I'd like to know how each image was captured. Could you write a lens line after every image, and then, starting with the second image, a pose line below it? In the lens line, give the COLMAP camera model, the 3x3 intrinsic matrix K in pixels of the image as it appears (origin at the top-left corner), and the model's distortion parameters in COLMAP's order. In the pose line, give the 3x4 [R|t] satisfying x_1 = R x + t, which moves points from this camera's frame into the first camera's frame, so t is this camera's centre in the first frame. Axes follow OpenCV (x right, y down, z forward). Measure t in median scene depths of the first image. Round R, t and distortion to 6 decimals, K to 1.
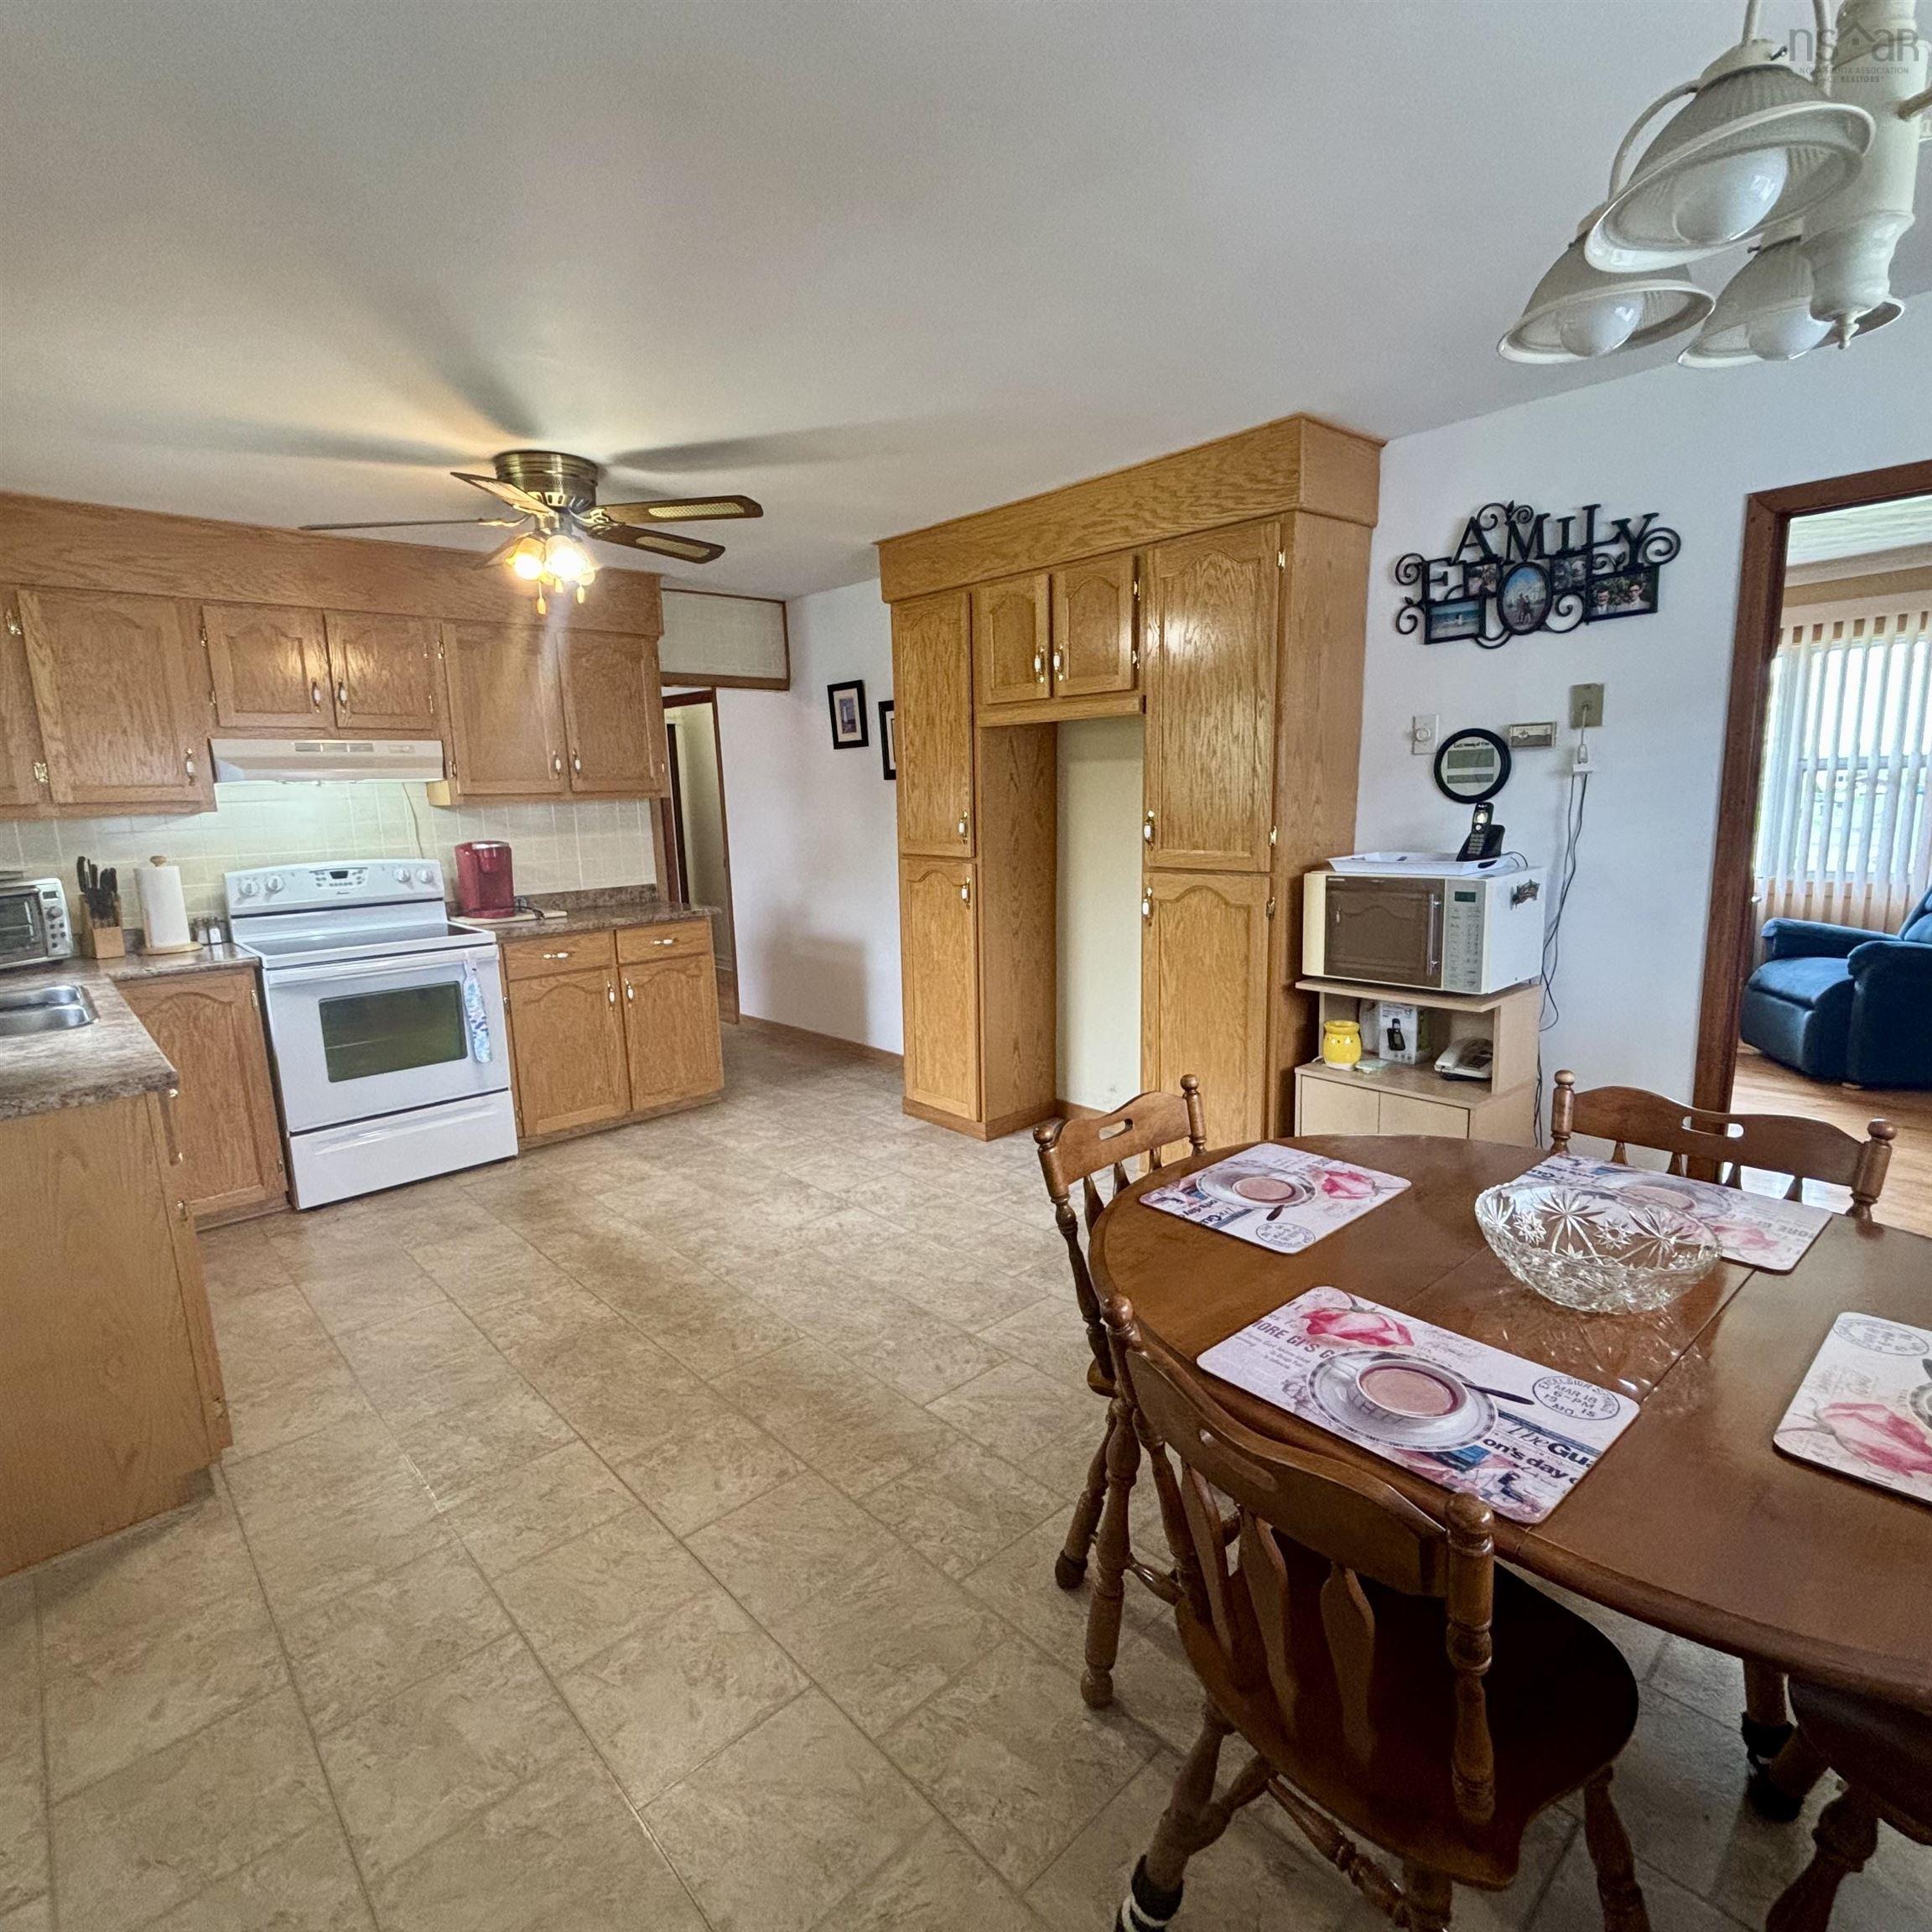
lens RADIAL K [[1029.5, 0, 943.8], [0, 1029.5, 969.0], [0, 0, 1]] dist [0.017783, -0.015765]
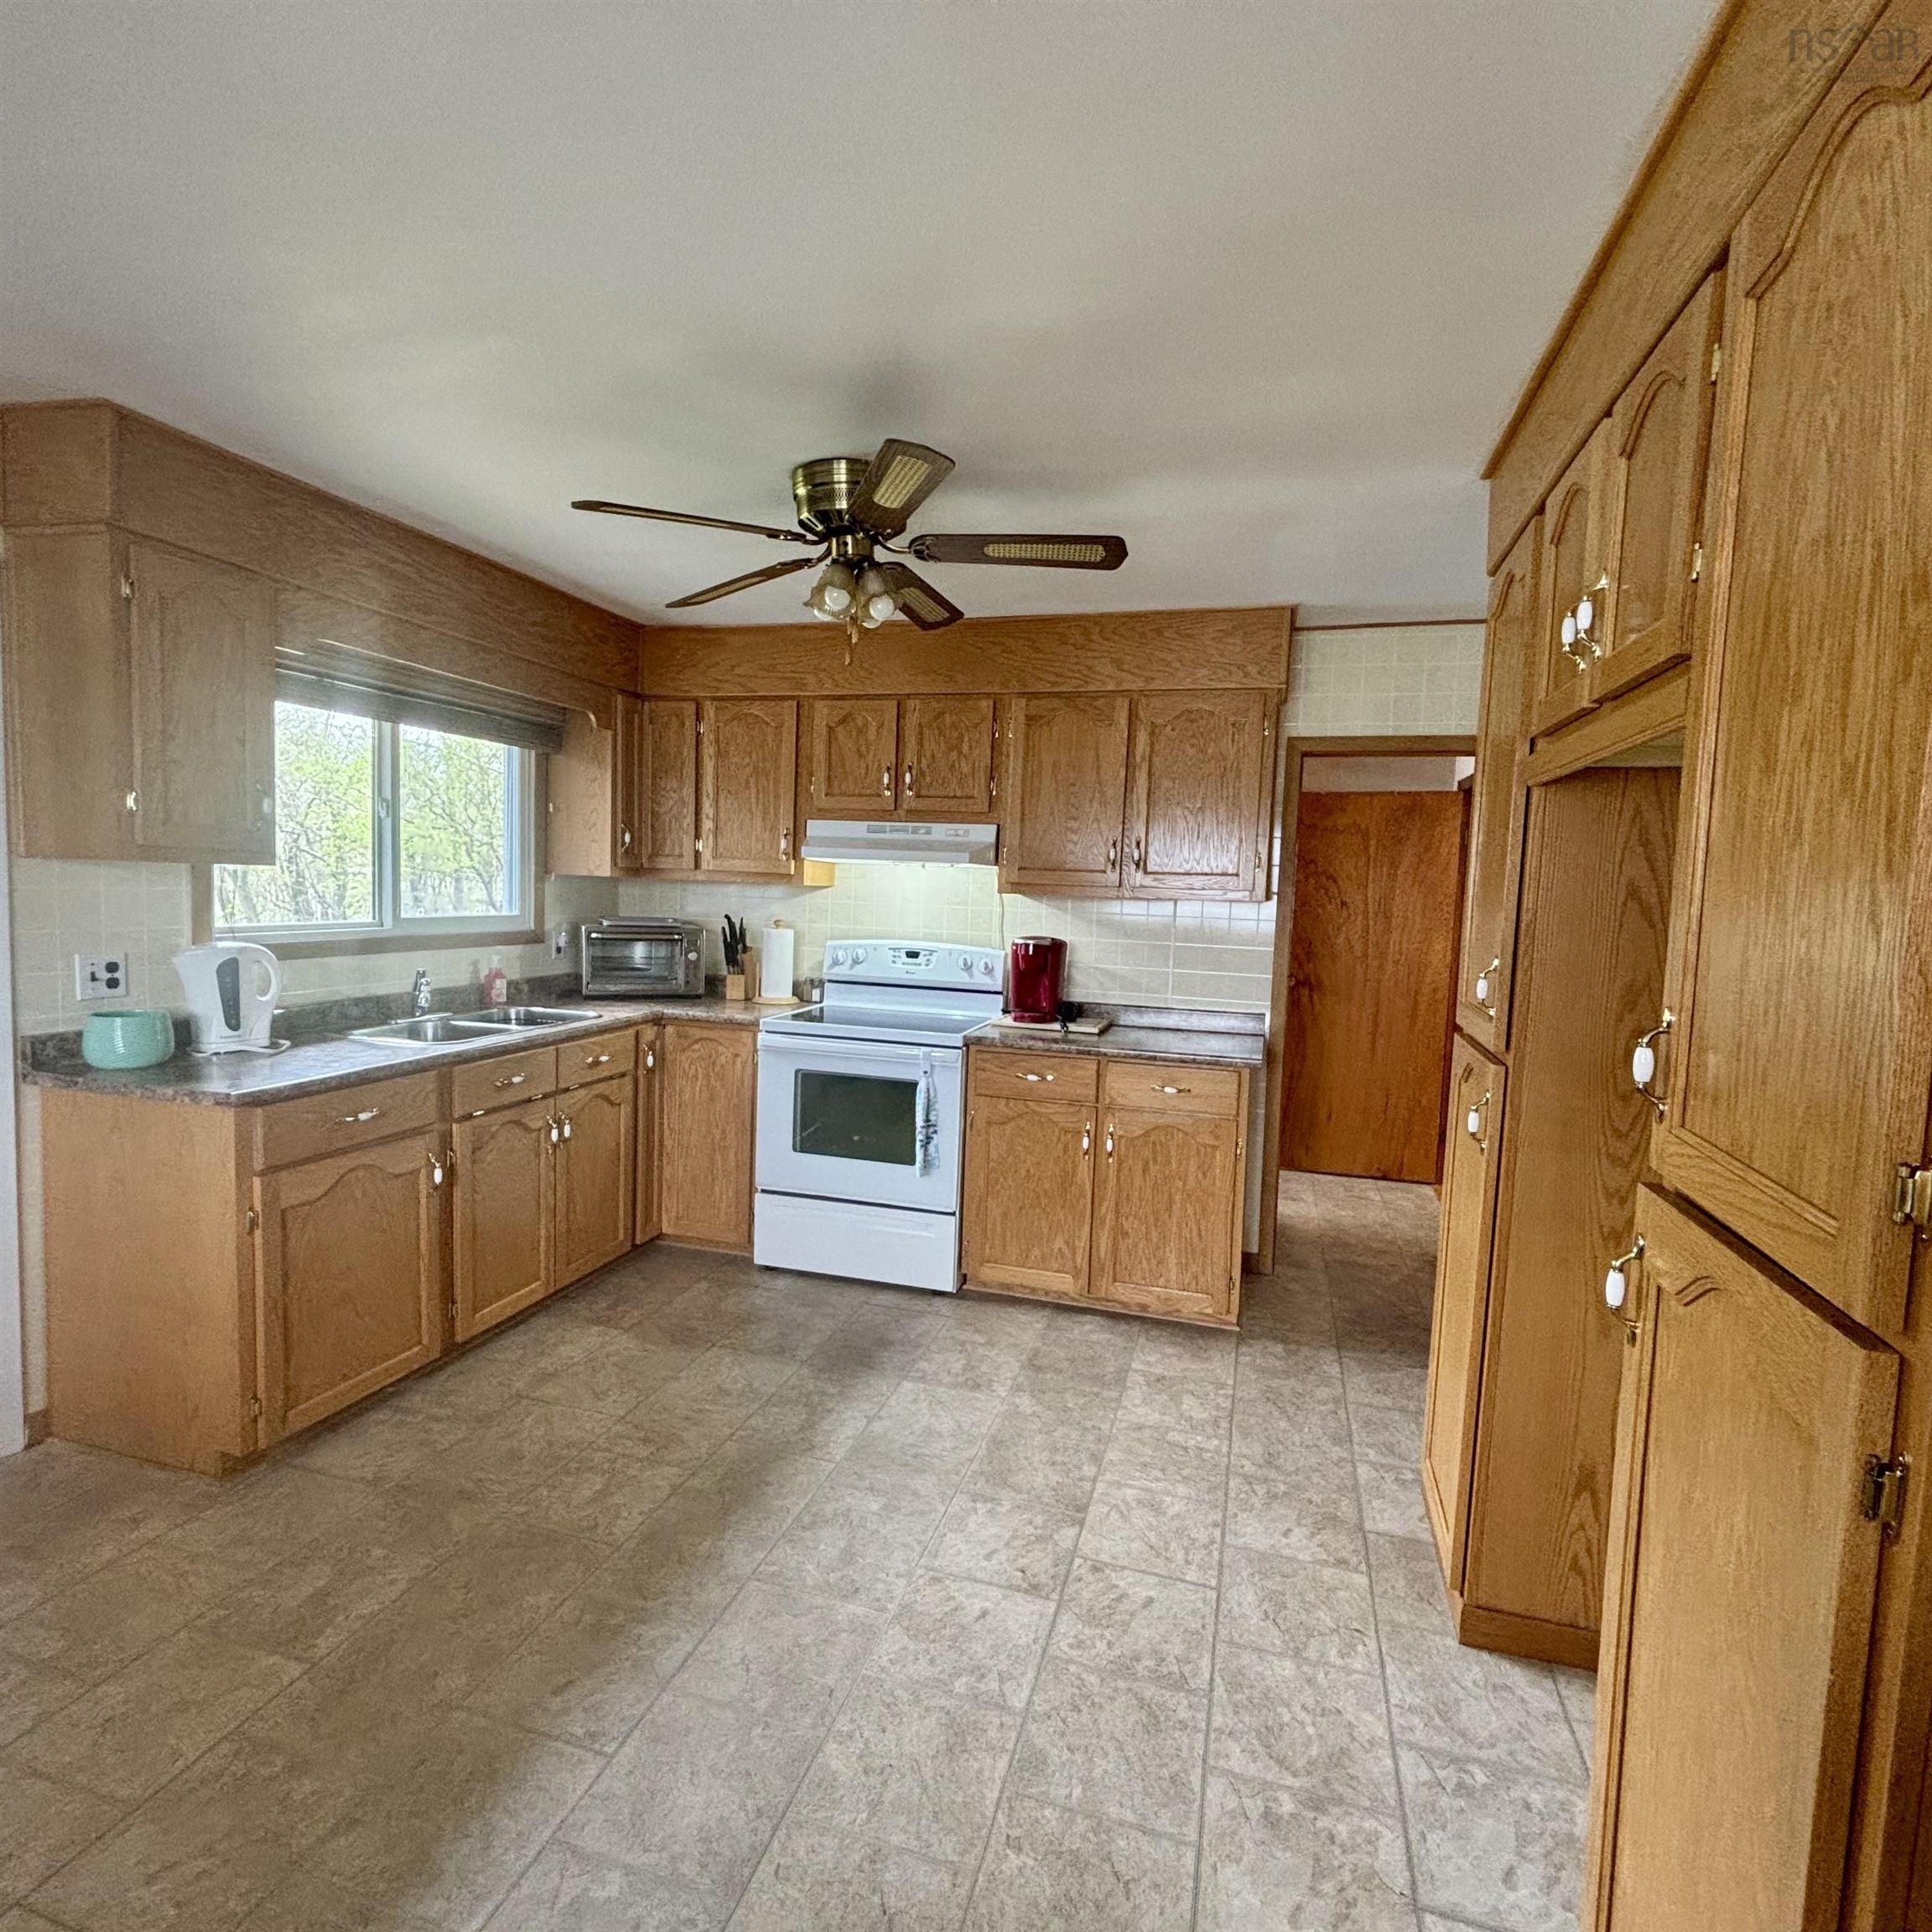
lens RADIAL K [[1029.5, 0, 961.7], [0, 1029.5, 957.3], [0, 0, 1]] dist [0.017783, -0.015765]
pose [[0.528942, 0.106789, -0.841912, 0.385964], [-0.200472, 0.979698, -0.001683, -0.128946], [0.824640, 0.169670, 0.539612, 0.666619]]
